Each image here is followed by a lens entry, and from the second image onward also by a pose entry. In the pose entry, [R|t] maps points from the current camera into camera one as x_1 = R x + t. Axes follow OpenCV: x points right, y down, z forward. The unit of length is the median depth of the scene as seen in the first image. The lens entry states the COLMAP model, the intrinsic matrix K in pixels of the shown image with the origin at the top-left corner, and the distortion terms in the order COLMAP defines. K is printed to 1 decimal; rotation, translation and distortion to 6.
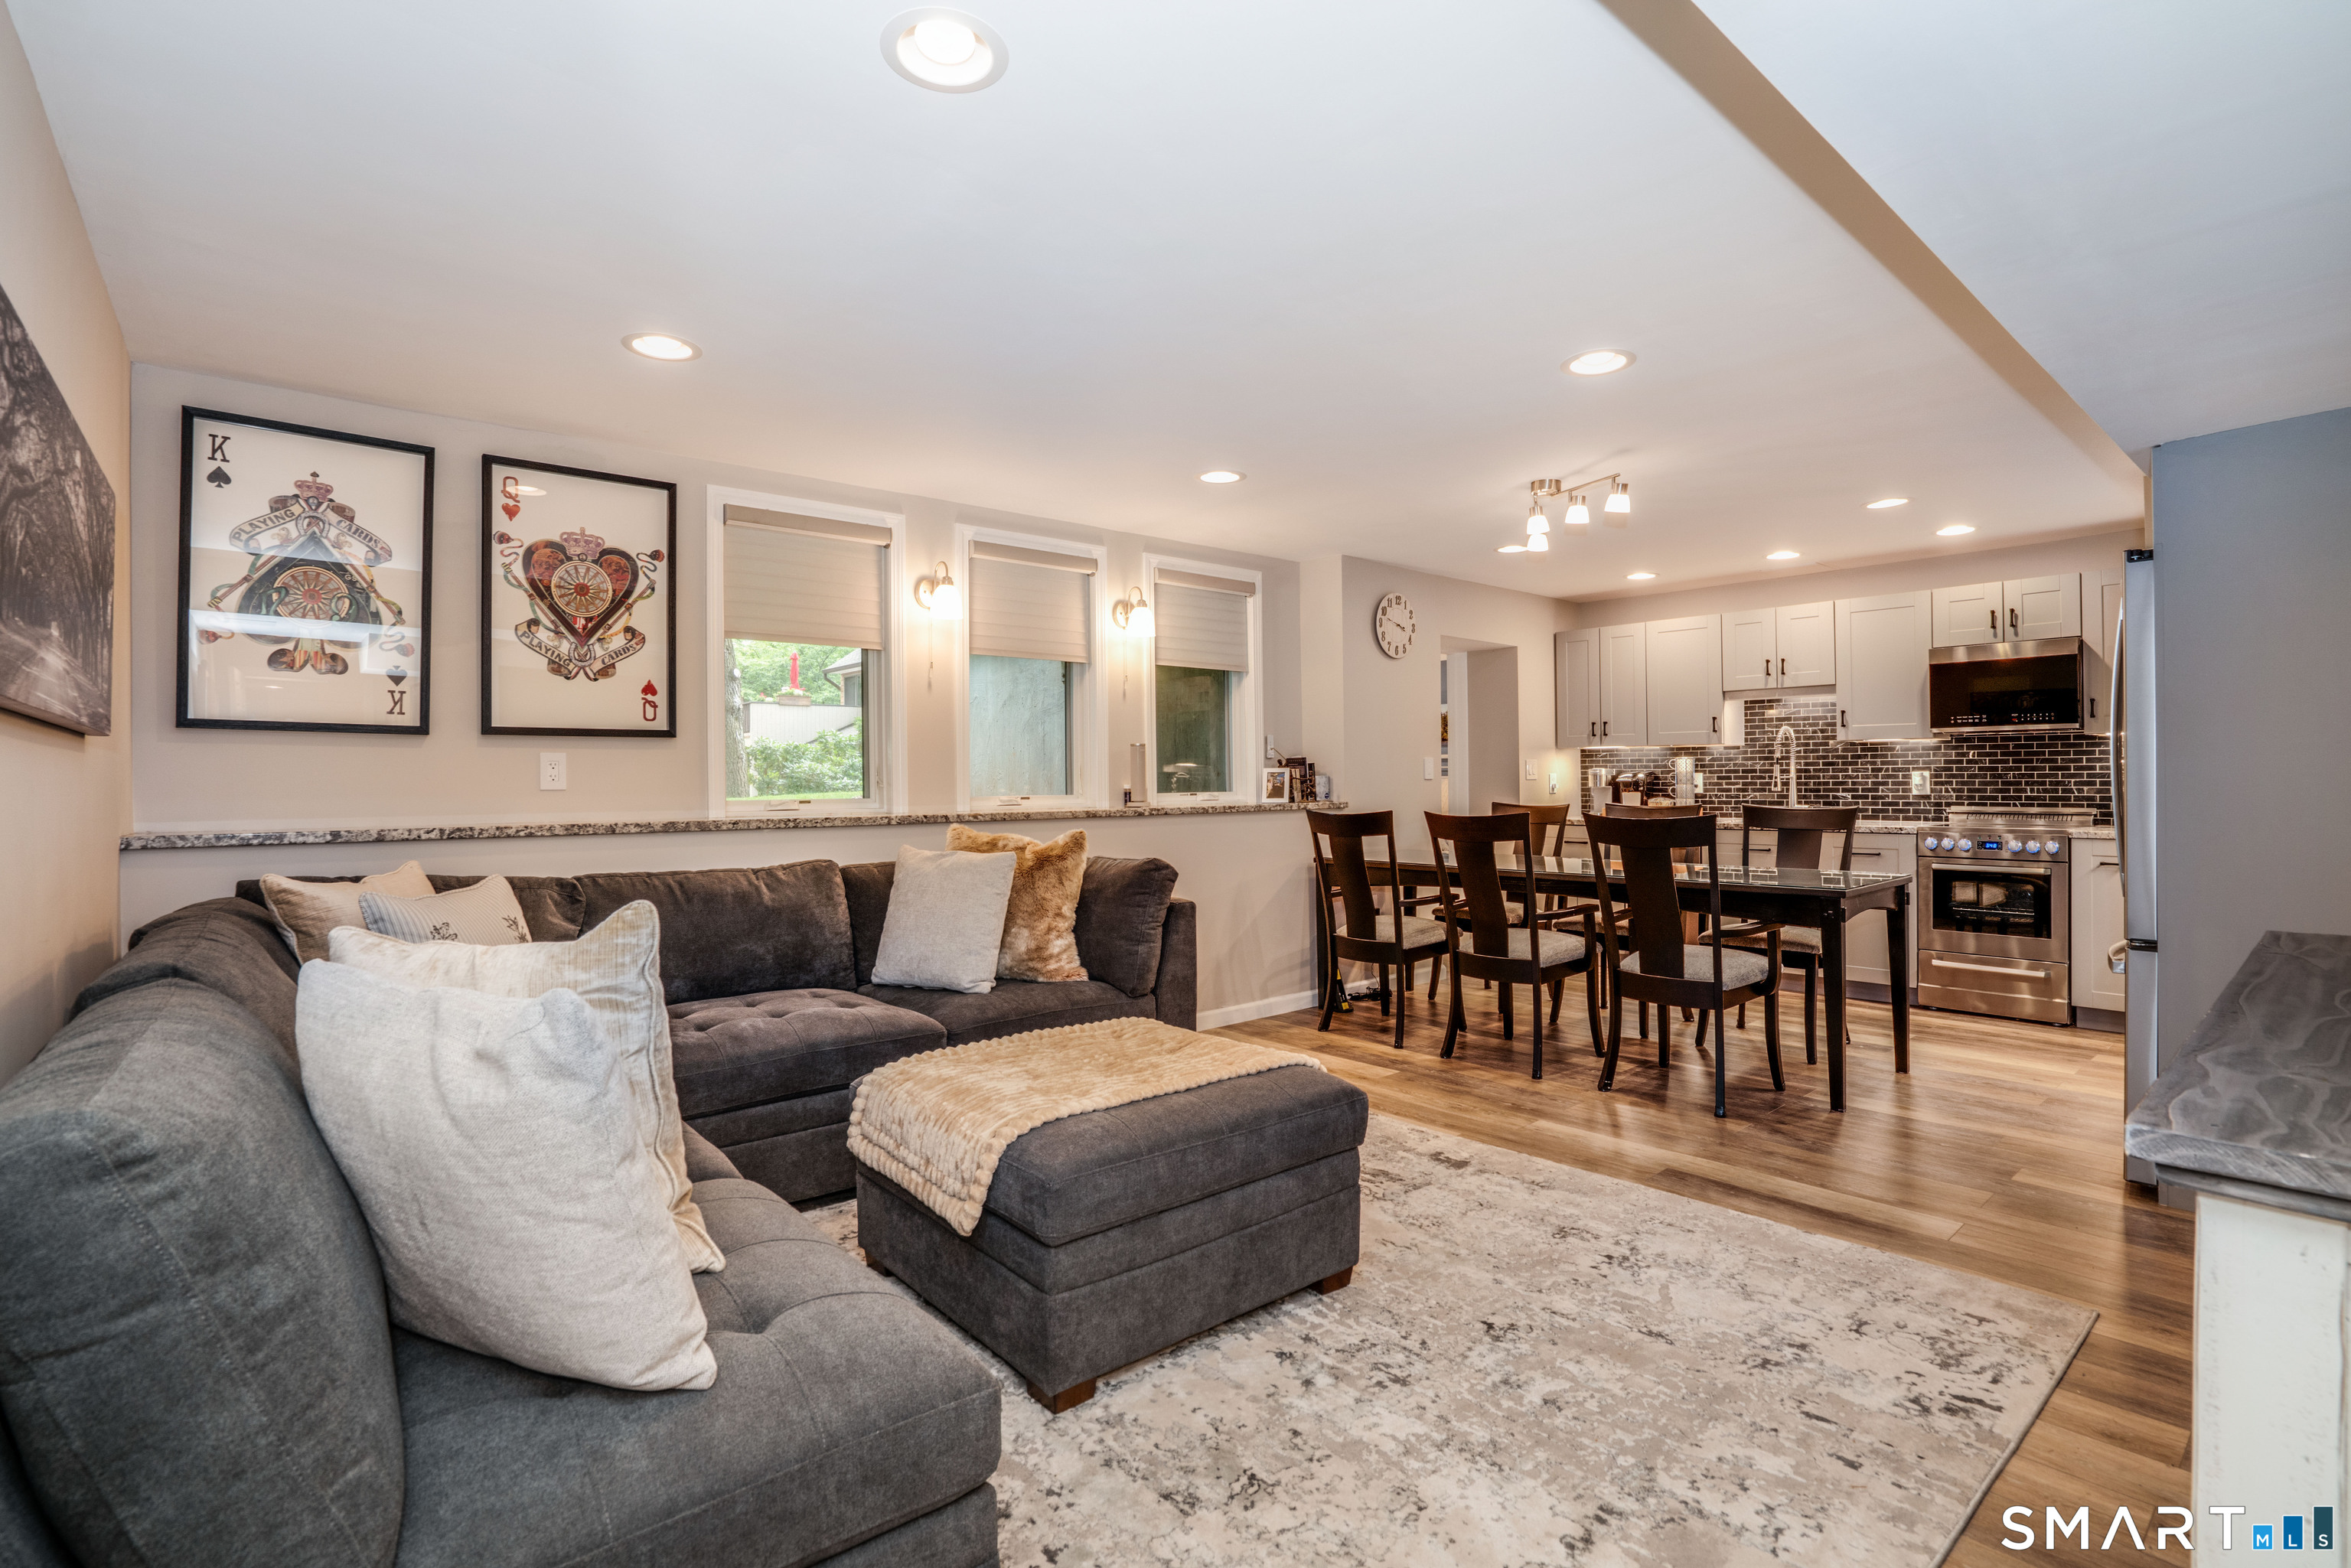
lens RADIAL K [[1073.1, 0, 1234.9], [0, 1073.1, 776.0], [0, 0, 1]] dist [0.001110, 0.000632]
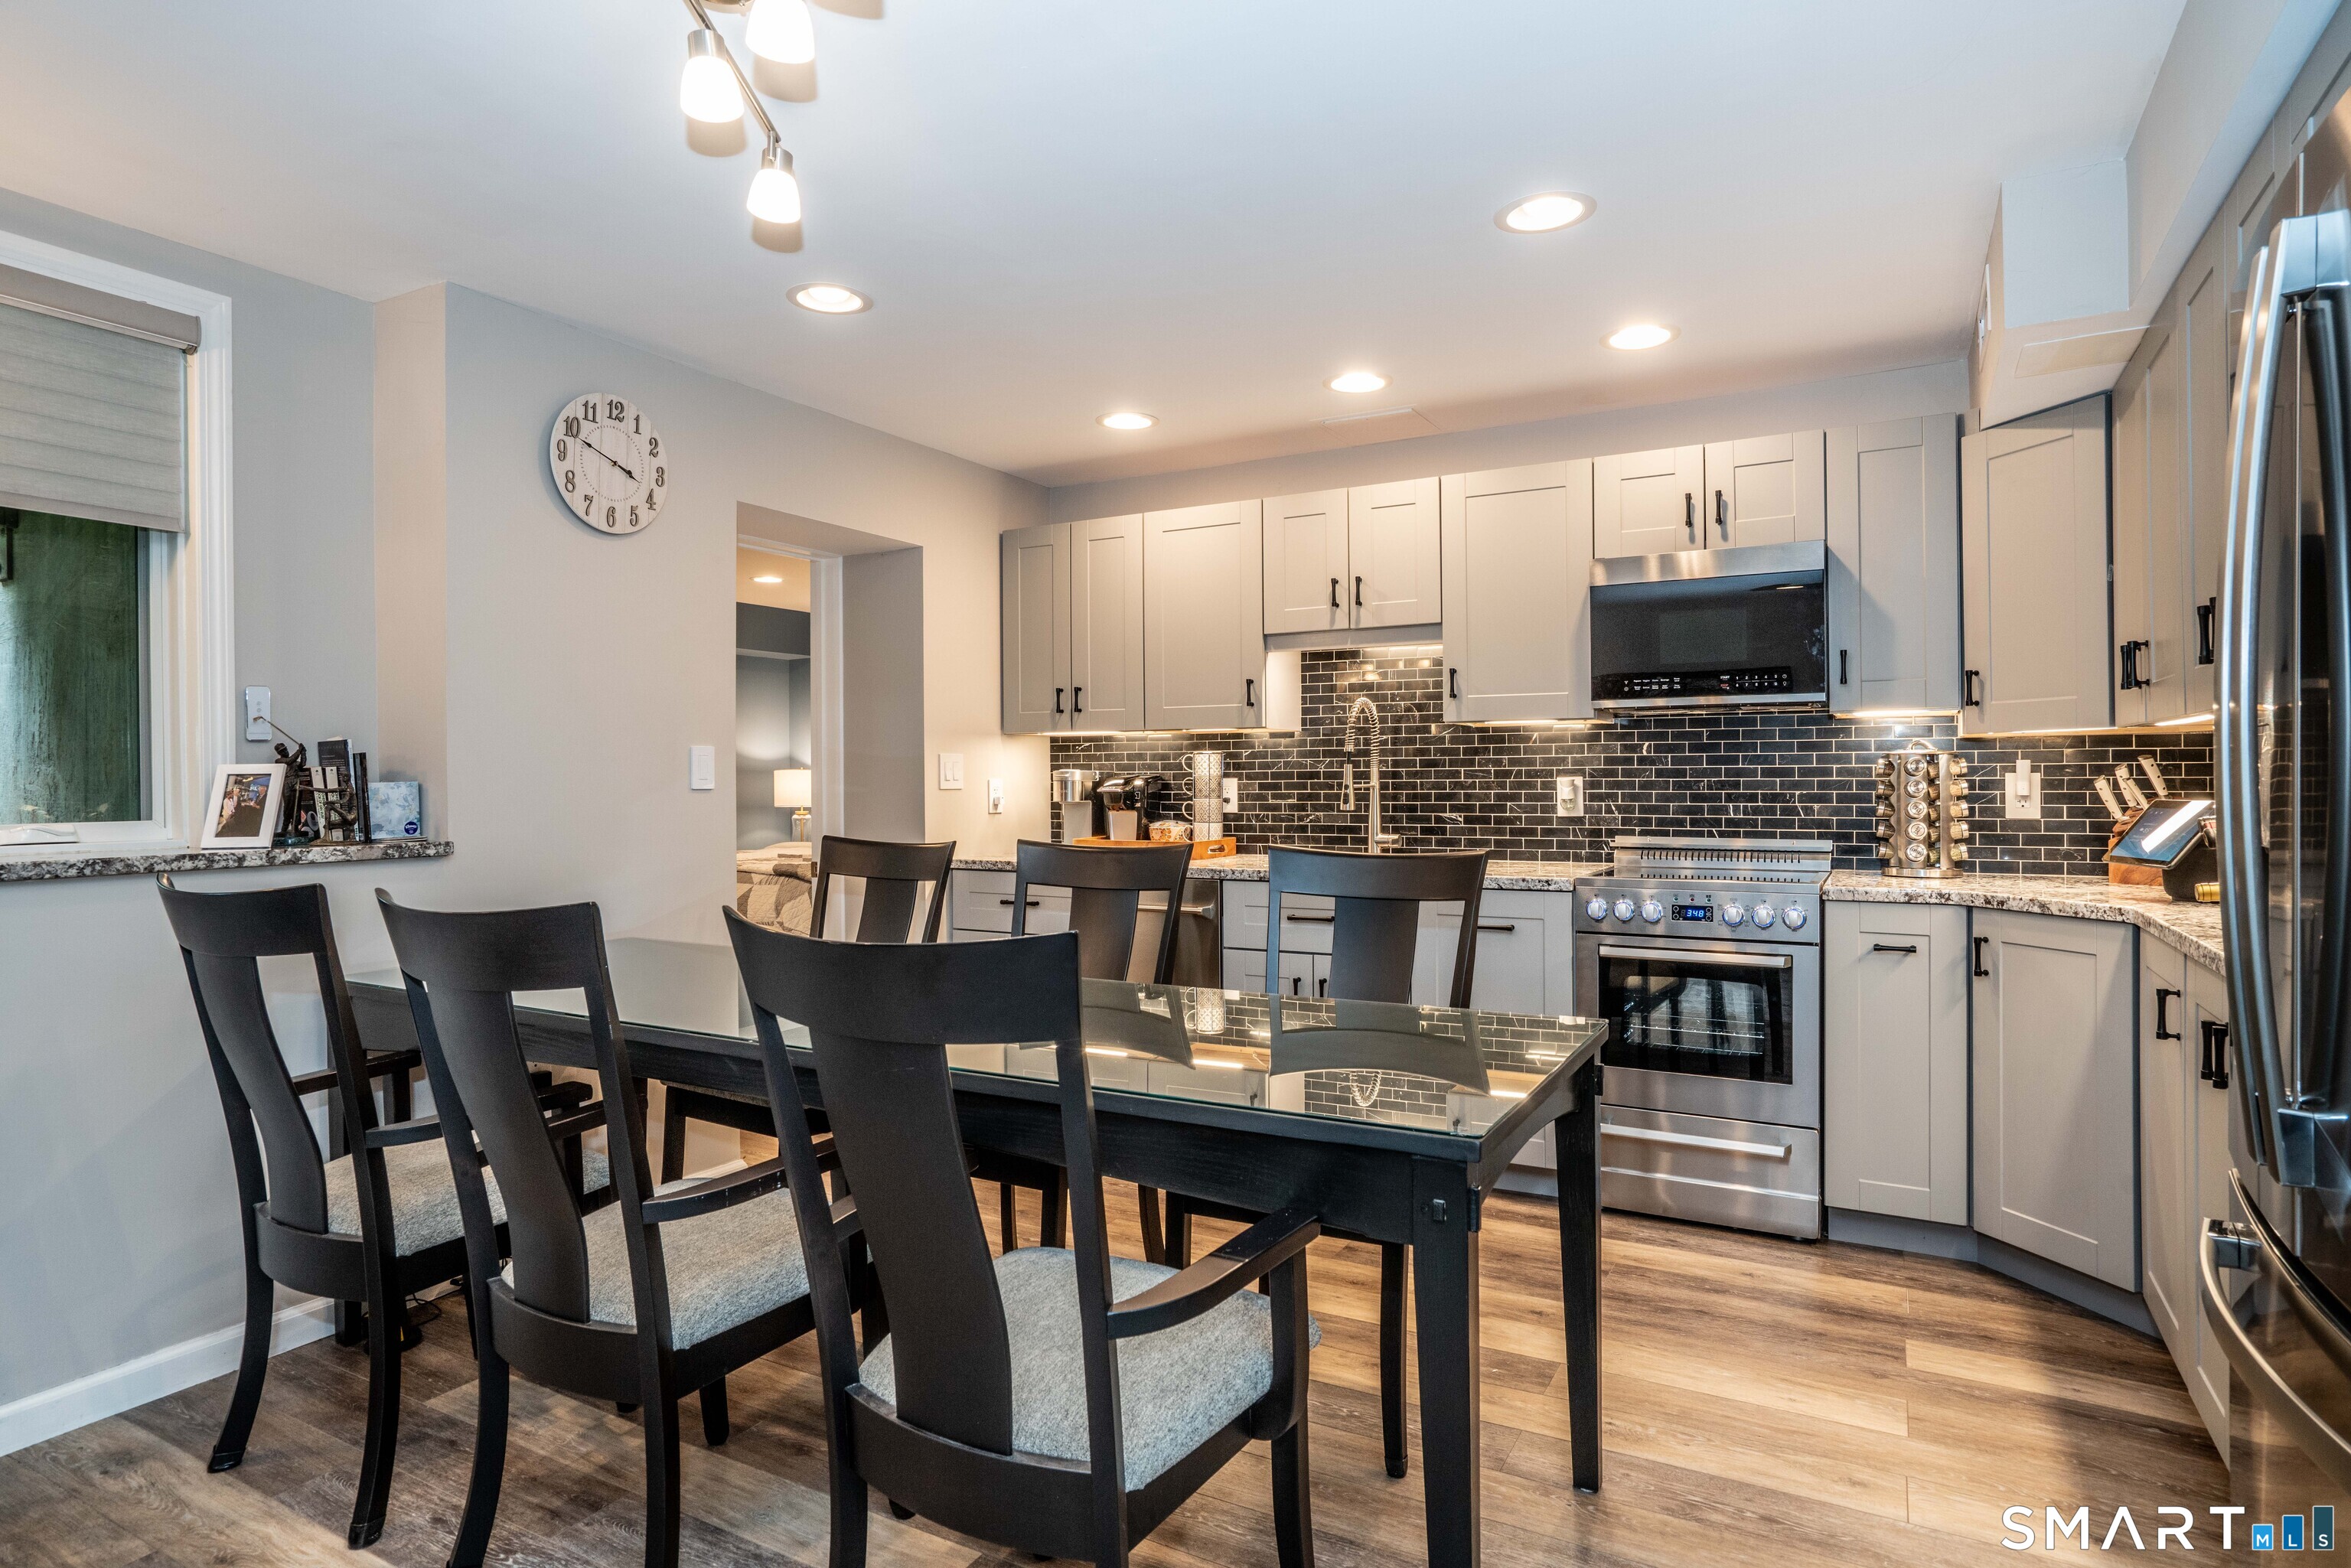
lens RADIAL K [[1268.4, 0, 1176.4], [0, 1268.4, 788.8], [0, 0, 1]] dist [-0.003493, 0.000334]
pose [[0.952979, 0.000267, 0.303035, 0.233048], [-0.001939, 0.999985, 0.005217, -0.001032], [-0.303029, -0.005560, 0.952965, 0.421808]]
